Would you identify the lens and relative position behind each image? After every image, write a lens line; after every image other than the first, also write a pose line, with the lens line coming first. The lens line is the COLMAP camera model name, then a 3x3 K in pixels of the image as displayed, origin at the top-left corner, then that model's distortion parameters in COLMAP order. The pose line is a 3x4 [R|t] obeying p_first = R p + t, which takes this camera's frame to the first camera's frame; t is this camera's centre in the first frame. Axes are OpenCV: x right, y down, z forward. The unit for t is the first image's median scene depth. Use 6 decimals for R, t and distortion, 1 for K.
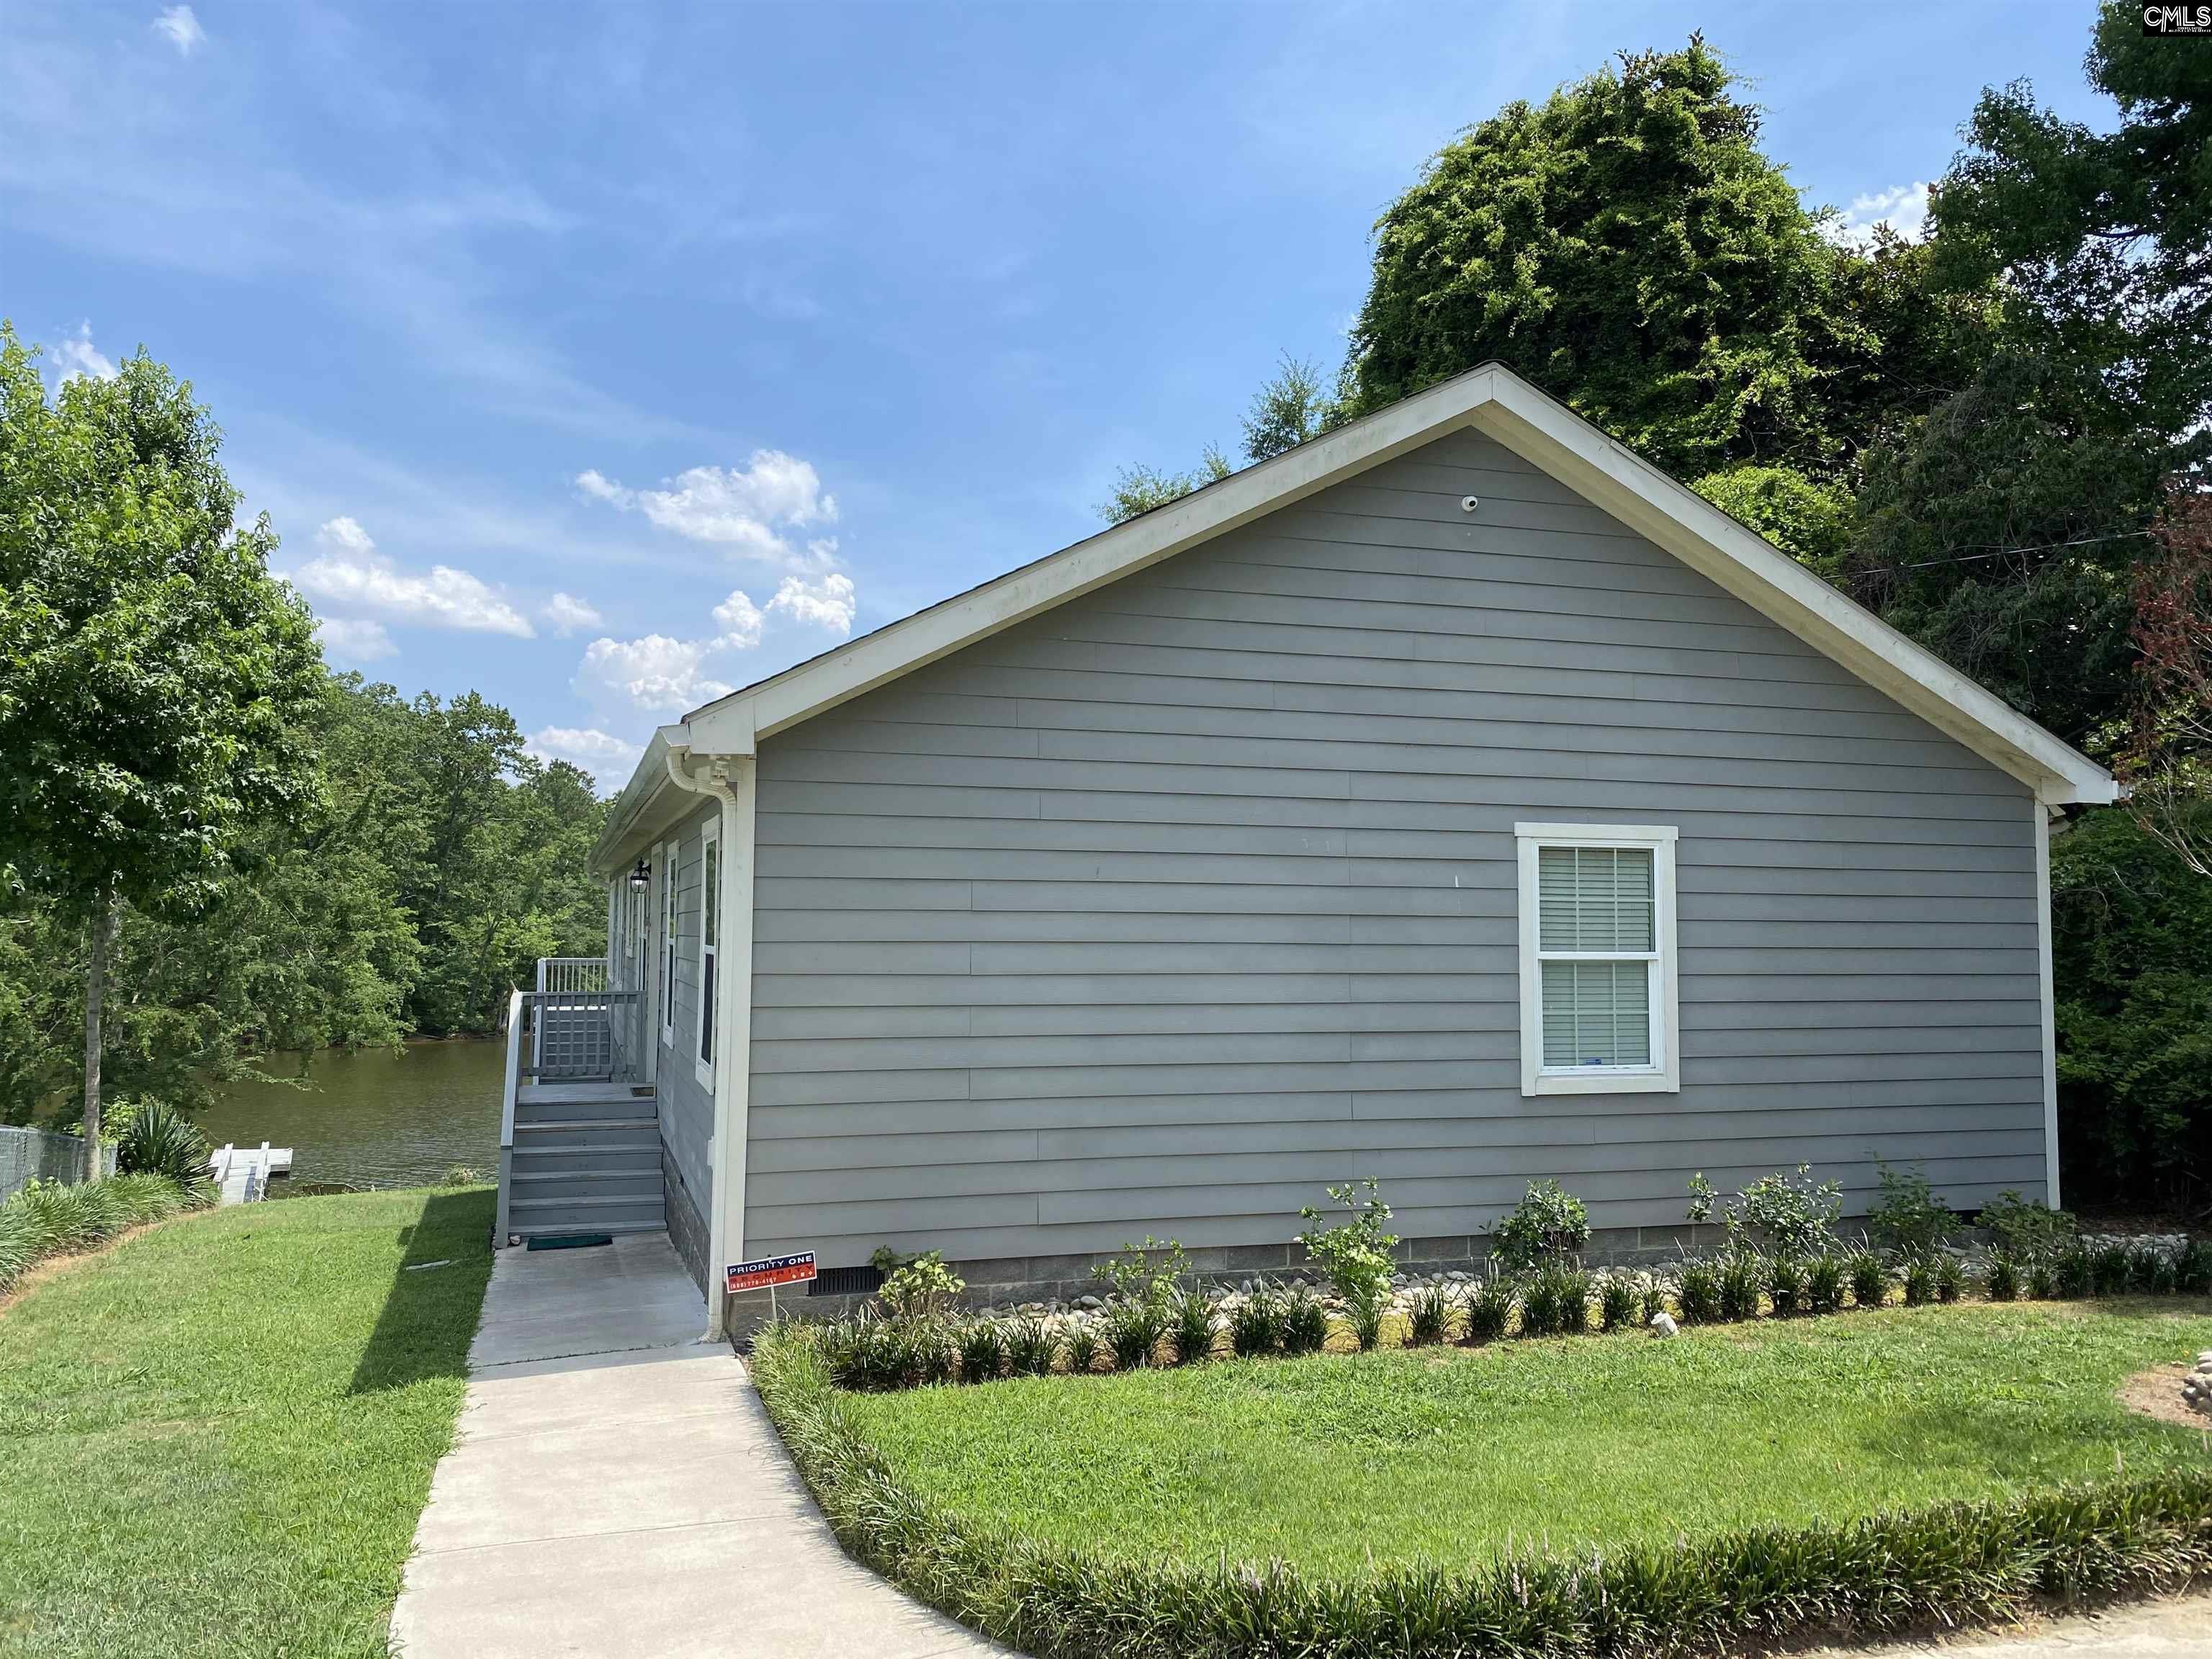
lens RADIAL K [[1686.3, 0, 1106.0], [0, 1686.3, 829.5], [0, 0, 1]] dist [-0.008357, -0.002877]
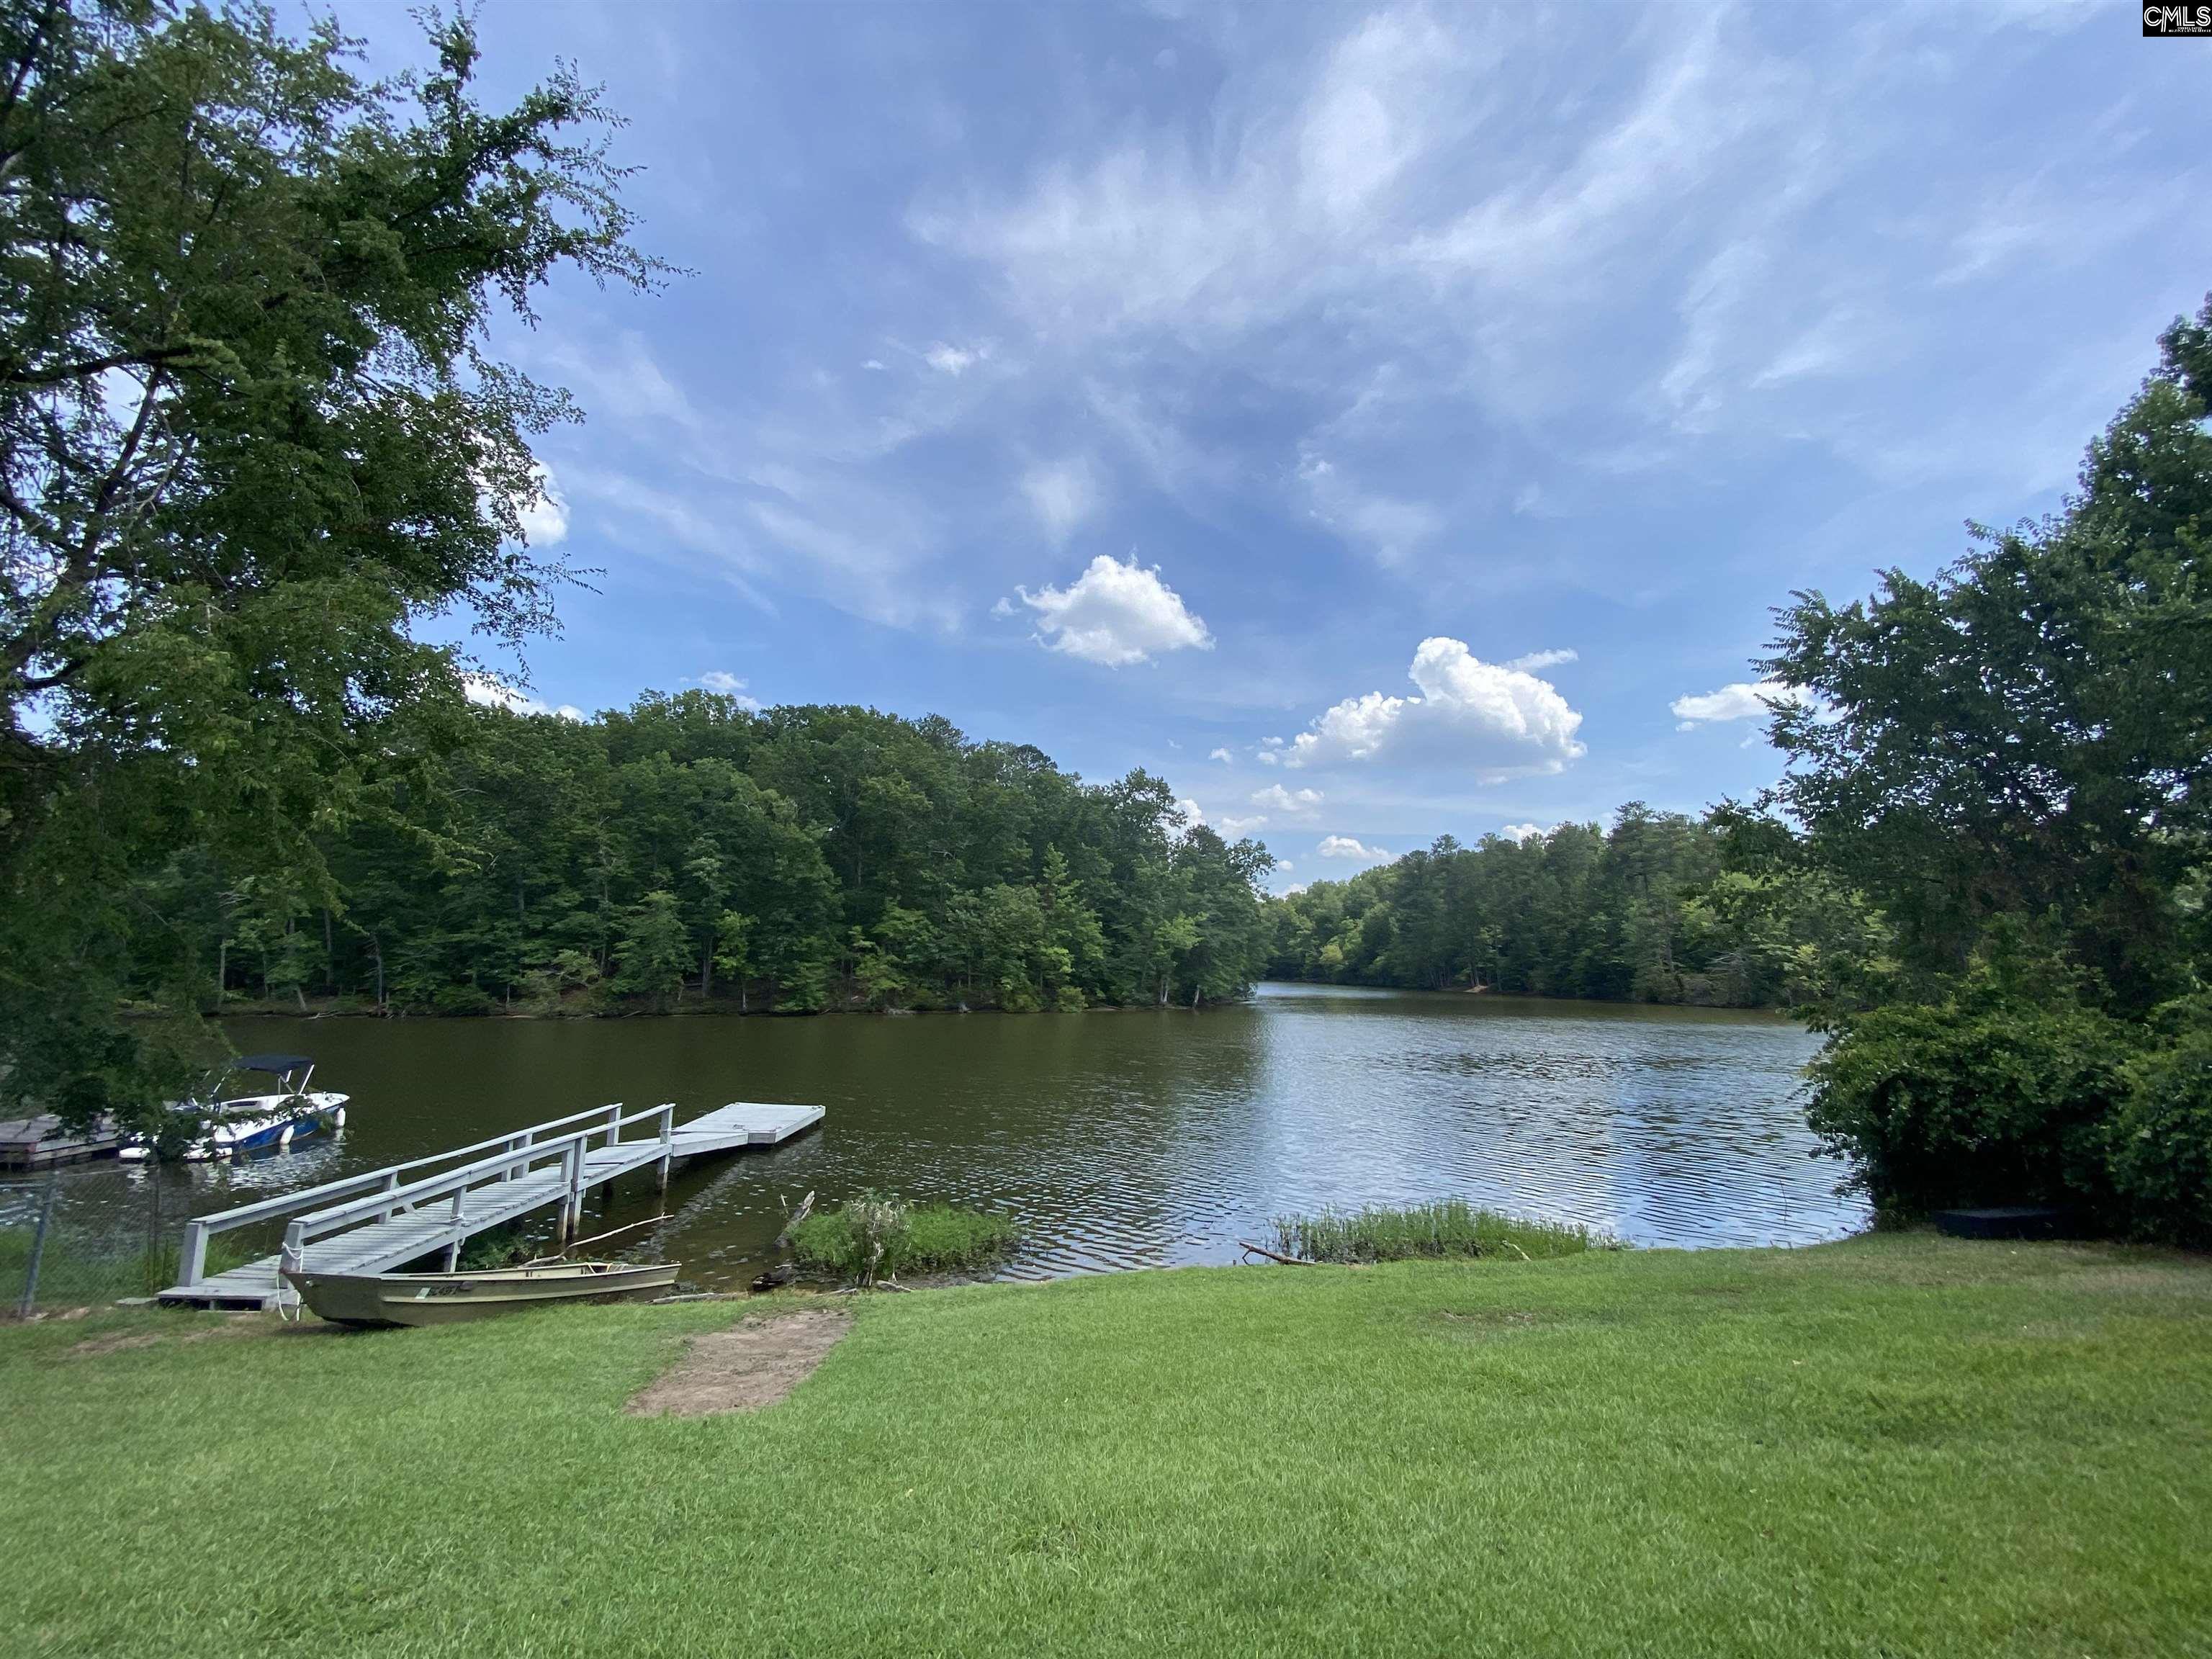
lens RADIAL K [[882.1, 0, 1097.9], [0, 882.1, 830.4], [0, 0, 1]] dist [0.037016, -0.028503]
pose [[0.901166, -0.062711, -0.428914, -0.251377], [0.019721, 0.994387, -0.103955, 0.150373], [0.433026, 0.085222, 0.897344, 0.904849]]
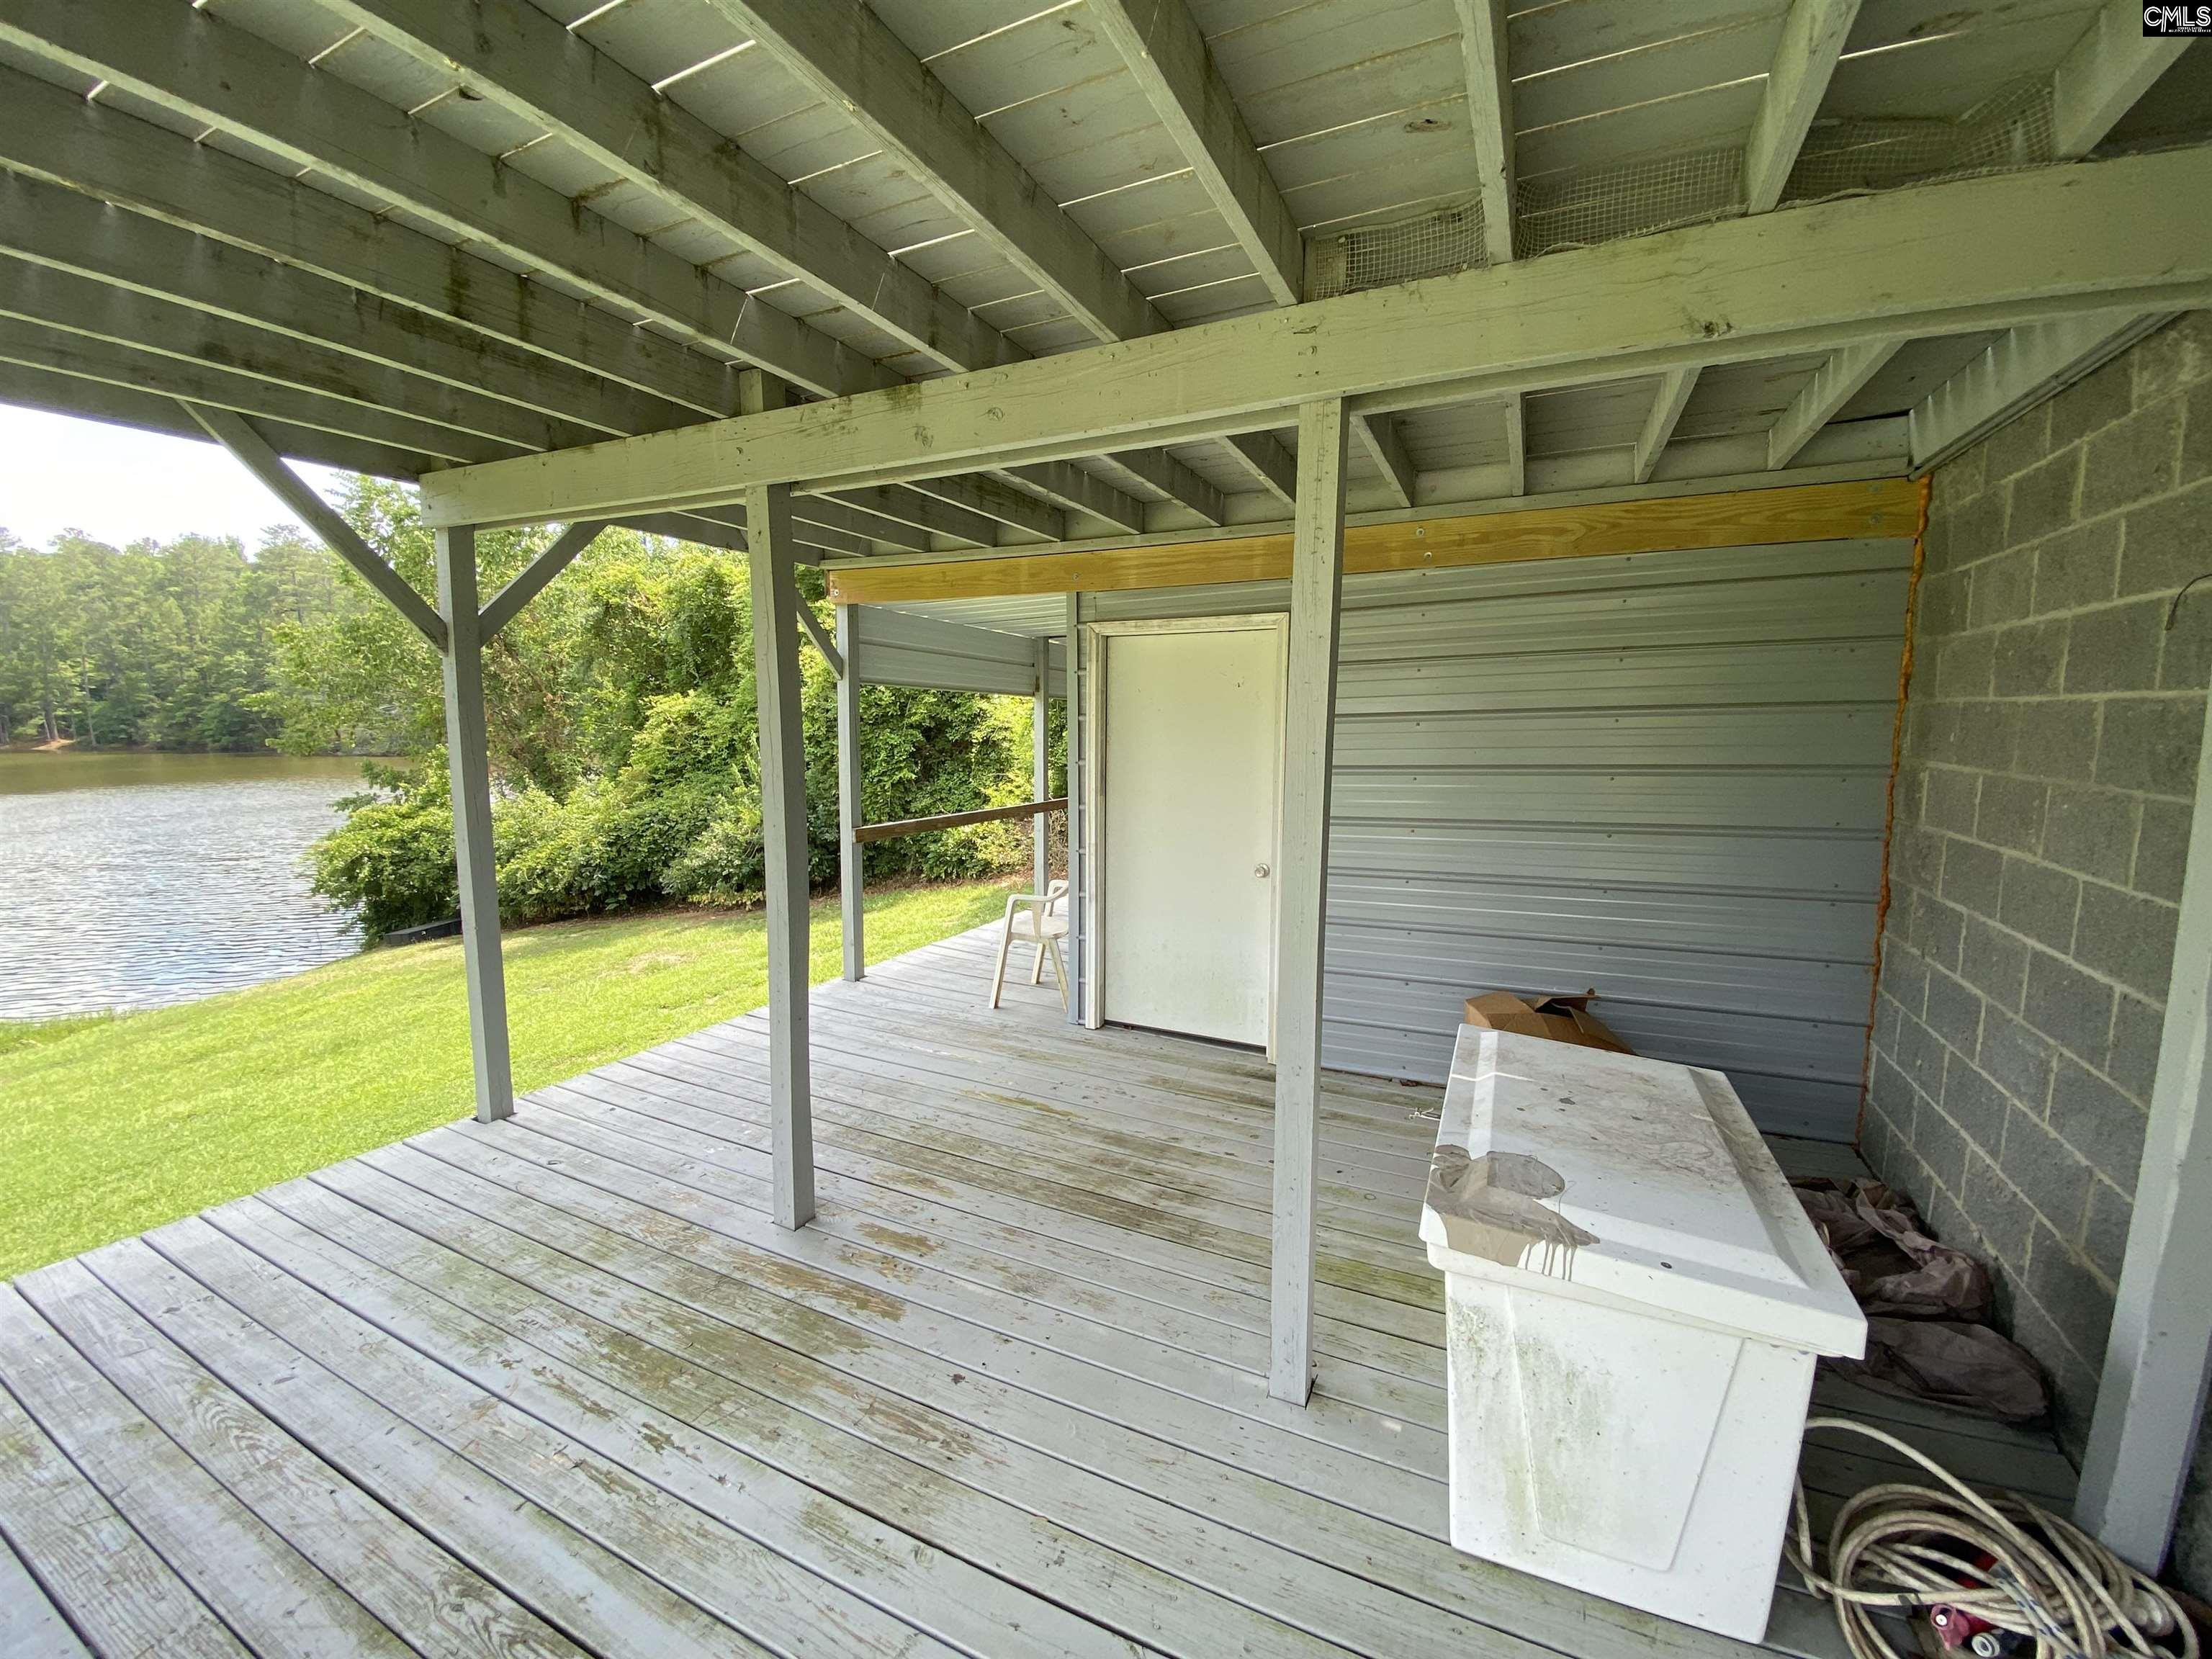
lens RADIAL K [[888.6, 0, 1102.2], [0, 888.6, 824.5], [0, 0, 1]] dist [0.017188, -0.019602]
pose [[0.684053, -0.089075, 0.723973, -0.222509], [-0.044314, 0.985608, 0.163137, 0.111155], [-0.728085, -0.143677, 0.670260, 0.758367]]
